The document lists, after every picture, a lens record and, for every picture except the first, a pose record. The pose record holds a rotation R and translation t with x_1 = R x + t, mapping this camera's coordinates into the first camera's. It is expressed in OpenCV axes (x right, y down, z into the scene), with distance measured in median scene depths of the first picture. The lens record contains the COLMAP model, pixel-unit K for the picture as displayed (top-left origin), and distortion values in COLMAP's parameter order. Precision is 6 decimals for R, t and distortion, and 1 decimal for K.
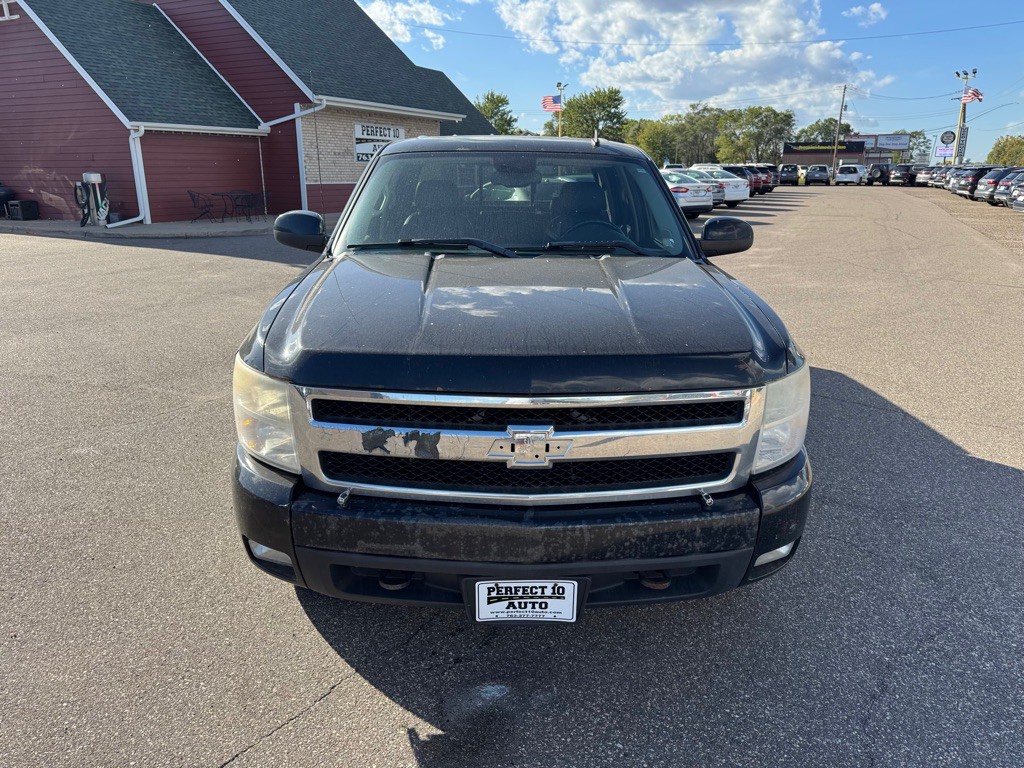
lens RADIAL K [[731.3, 0, 519.7], [0, 731.3, 376.0], [0, 0, 1]] dist [0.032366, -0.036650]
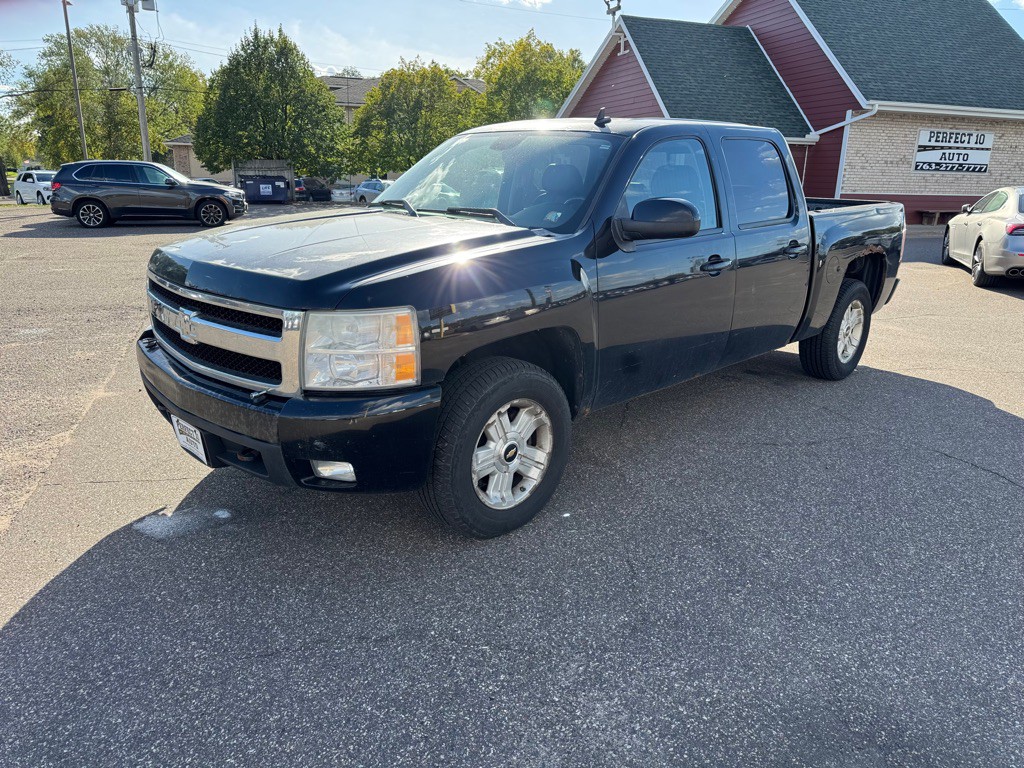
lens RADIAL K [[731.3, 0, 518.2], [0, 731.3, 373.3], [0, 0, 1]] dist [0.032366, -0.036650]
pose [[0.688280, 0.201717, -0.696836, 1.124165], [-0.216874, 0.973850, 0.067694, -0.036498], [0.692269, 0.104533, 0.714029, 0.336084]]
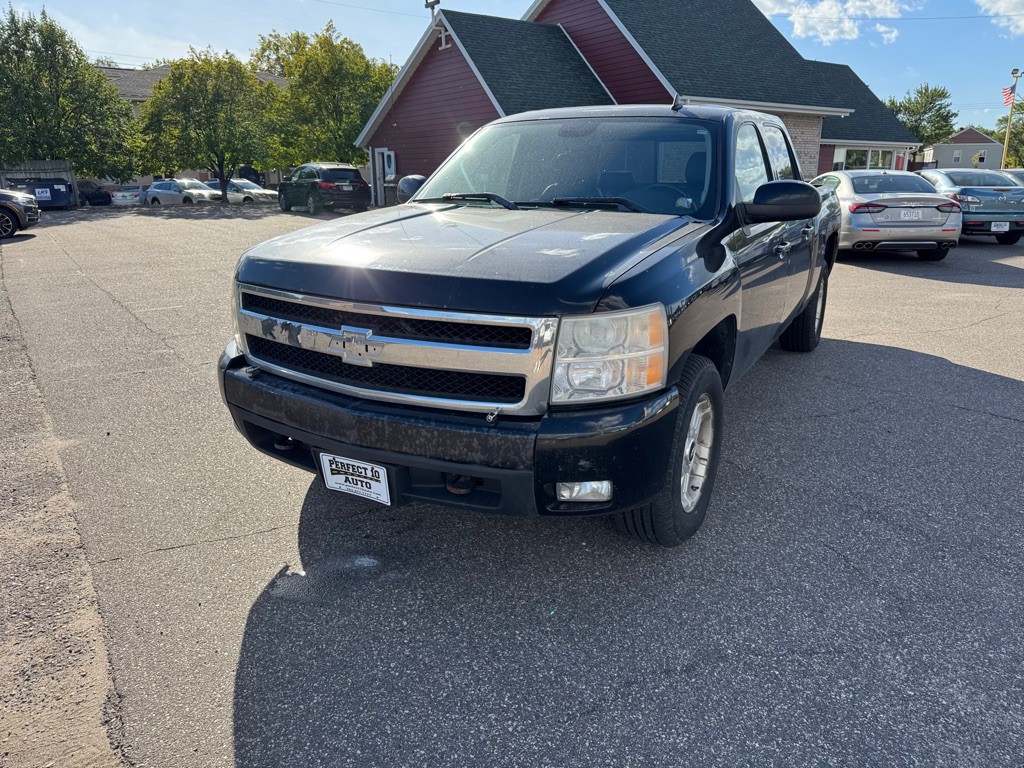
lens RADIAL K [[731.3, 0, 515.2], [0, 731.3, 367.1], [0, 0, 1]] dist [0.032366, -0.036650]
pose [[0.859127, 0.129305, -0.495157, 0.642835], [-0.137990, 0.990248, 0.019172, 0.055950], [0.492808, 0.051856, 0.868592, 0.067919]]
